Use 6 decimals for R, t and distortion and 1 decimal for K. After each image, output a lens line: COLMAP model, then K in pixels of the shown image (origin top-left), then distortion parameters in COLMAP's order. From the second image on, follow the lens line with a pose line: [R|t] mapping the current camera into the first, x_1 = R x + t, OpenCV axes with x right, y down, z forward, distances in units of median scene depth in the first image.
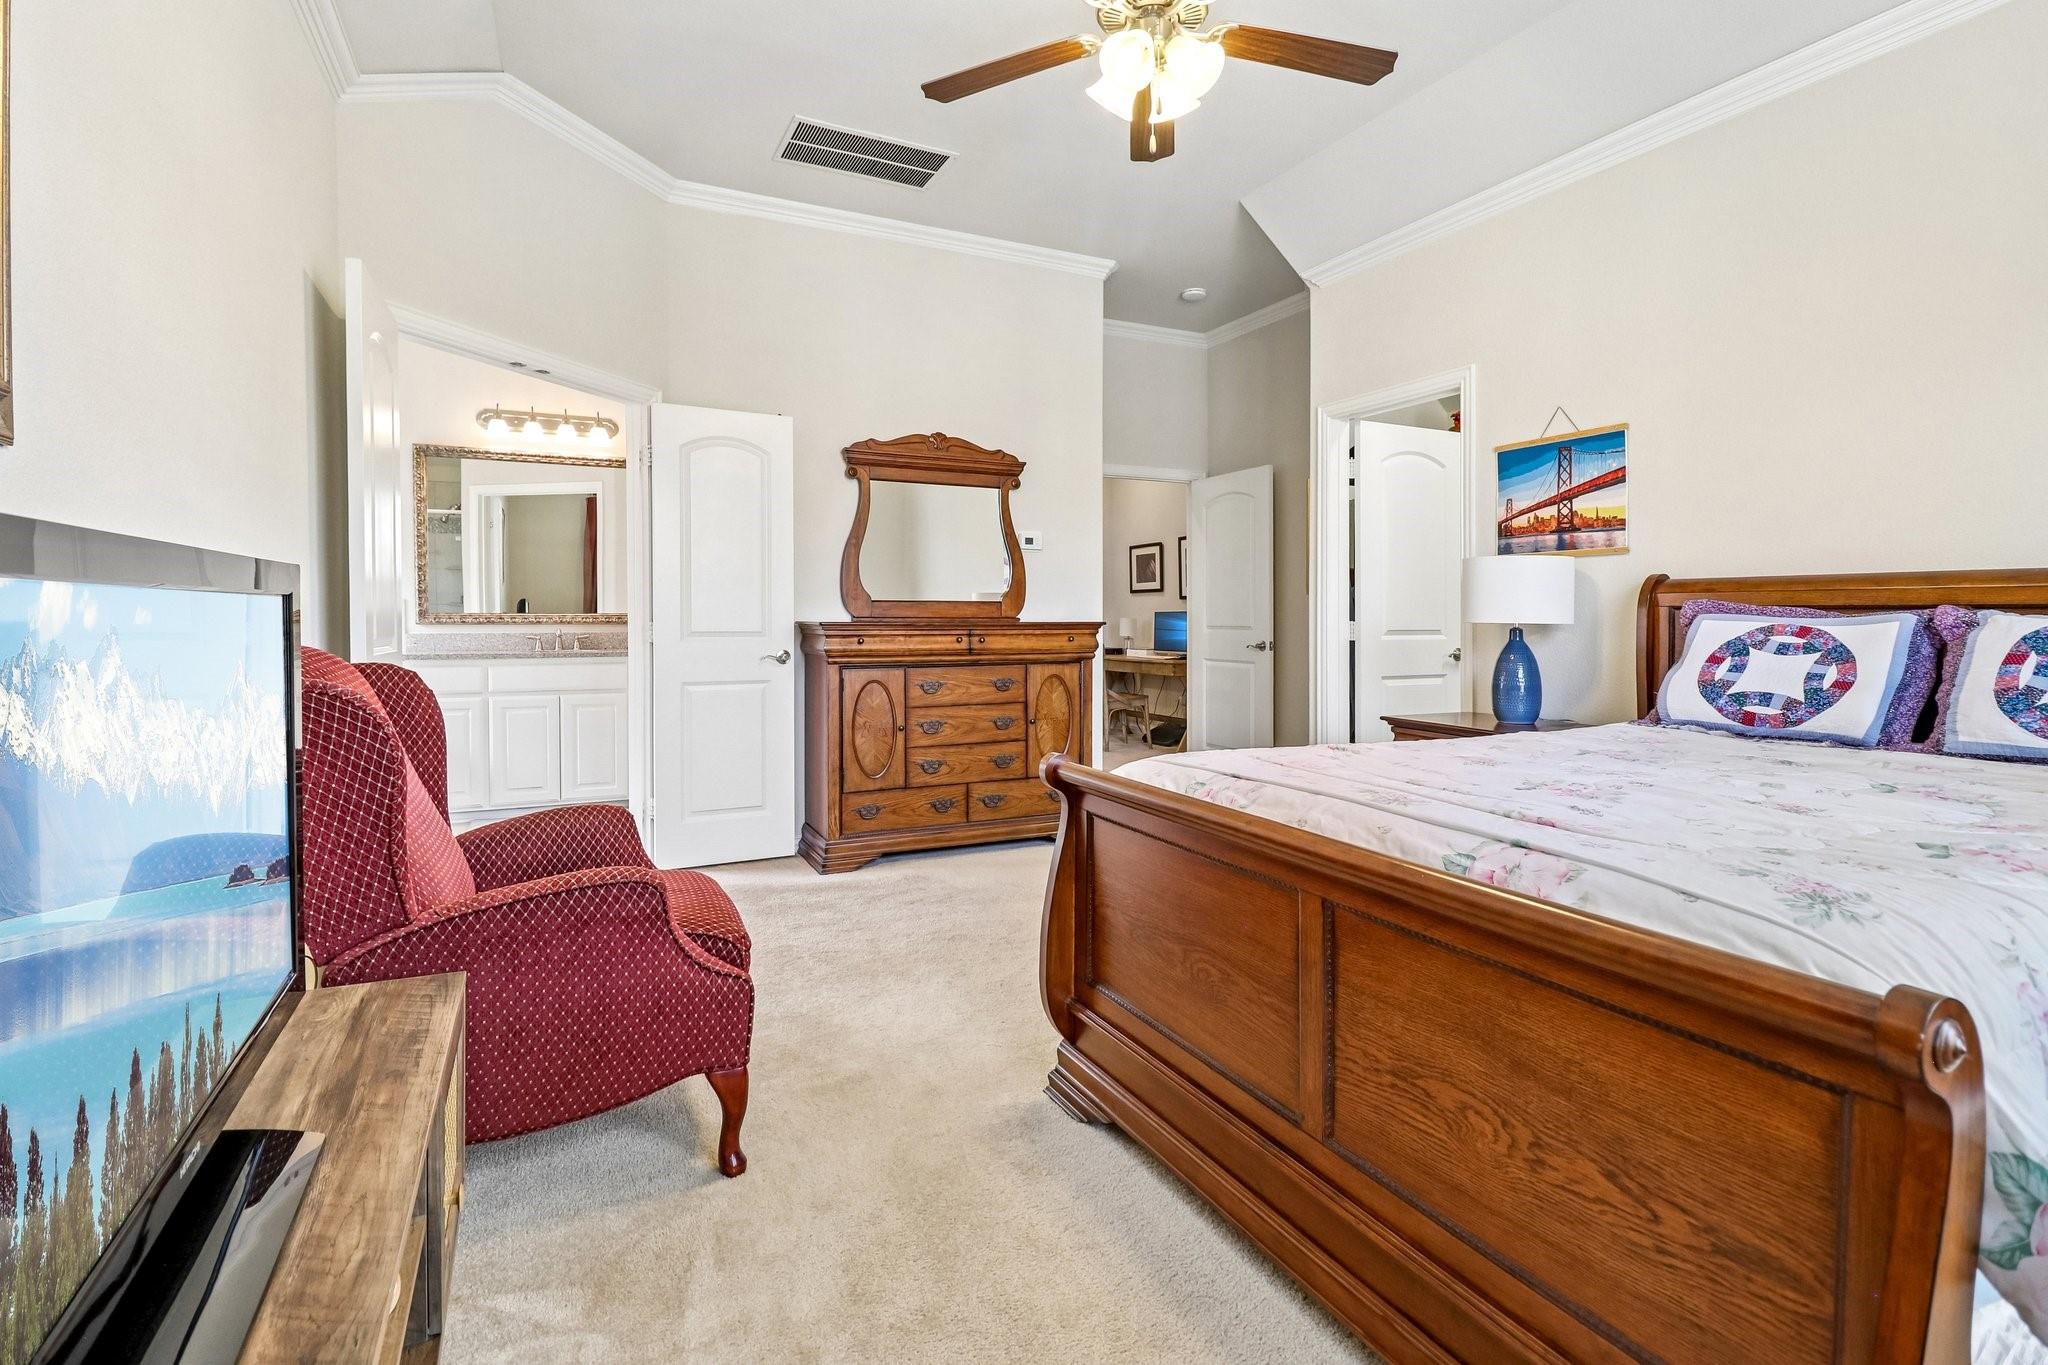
lens RADIAL K [[998.9, 0, 1002.1], [0, 998.9, 640.1], [0, 0, 1]] dist [0.023165, -0.025268]
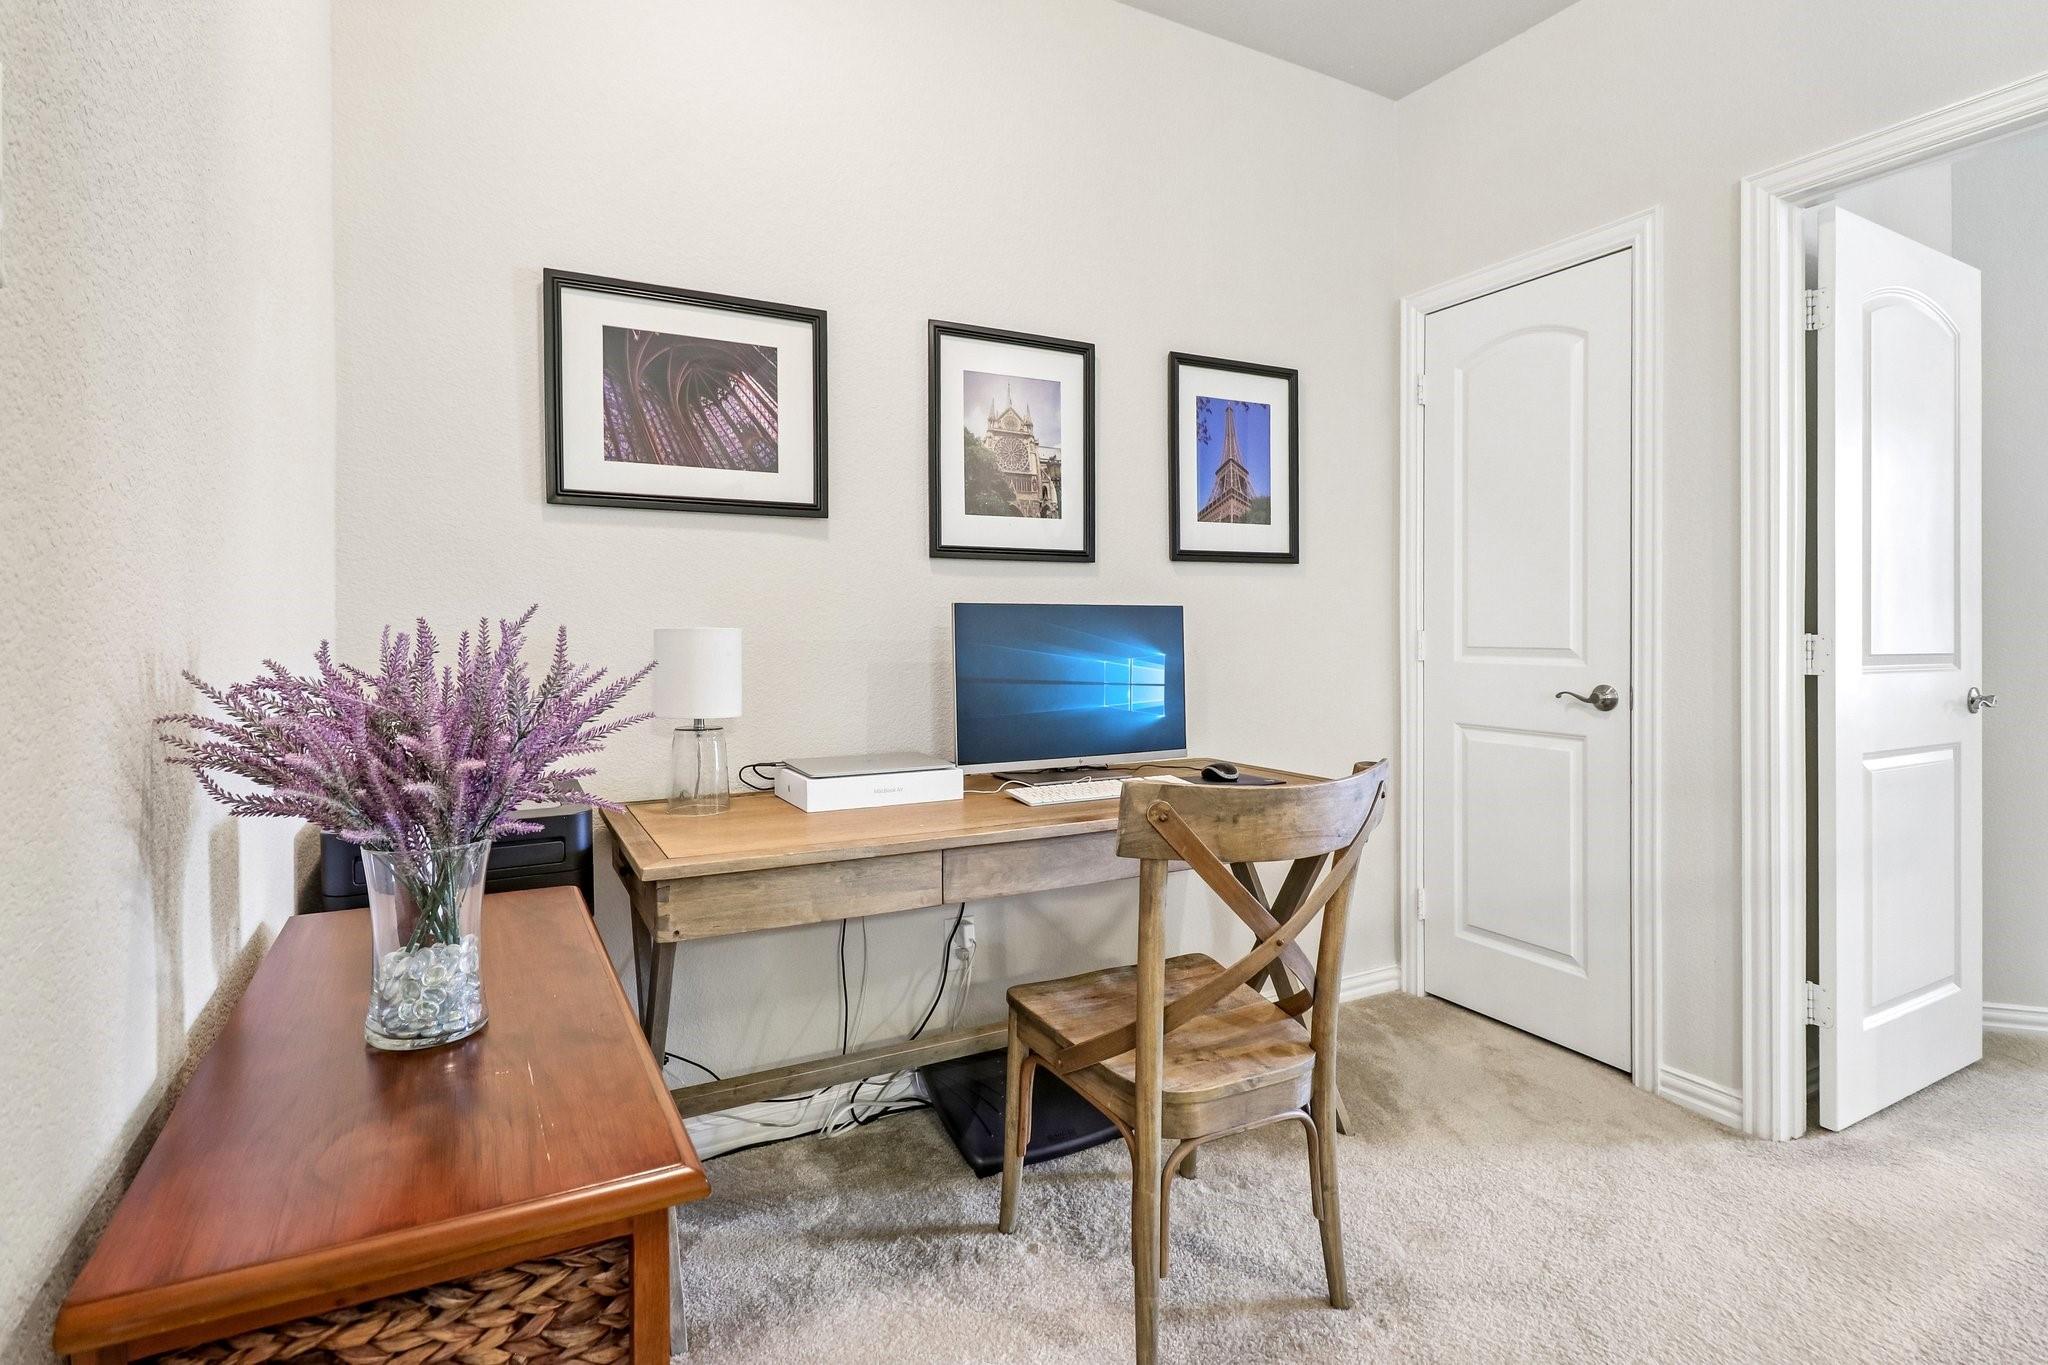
lens RADIAL K [[998.9, 0, 1002.1], [0, 998.9, 640.1], [0, 0, 1]] dist [0.023165, -0.025268]
pose [[-0.023641, -0.004332, 0.999711, -0.082315], [0.023115, 0.999721, 0.004879, -0.018874], [-0.999453, 0.023224, -0.023534, 0.957761]]
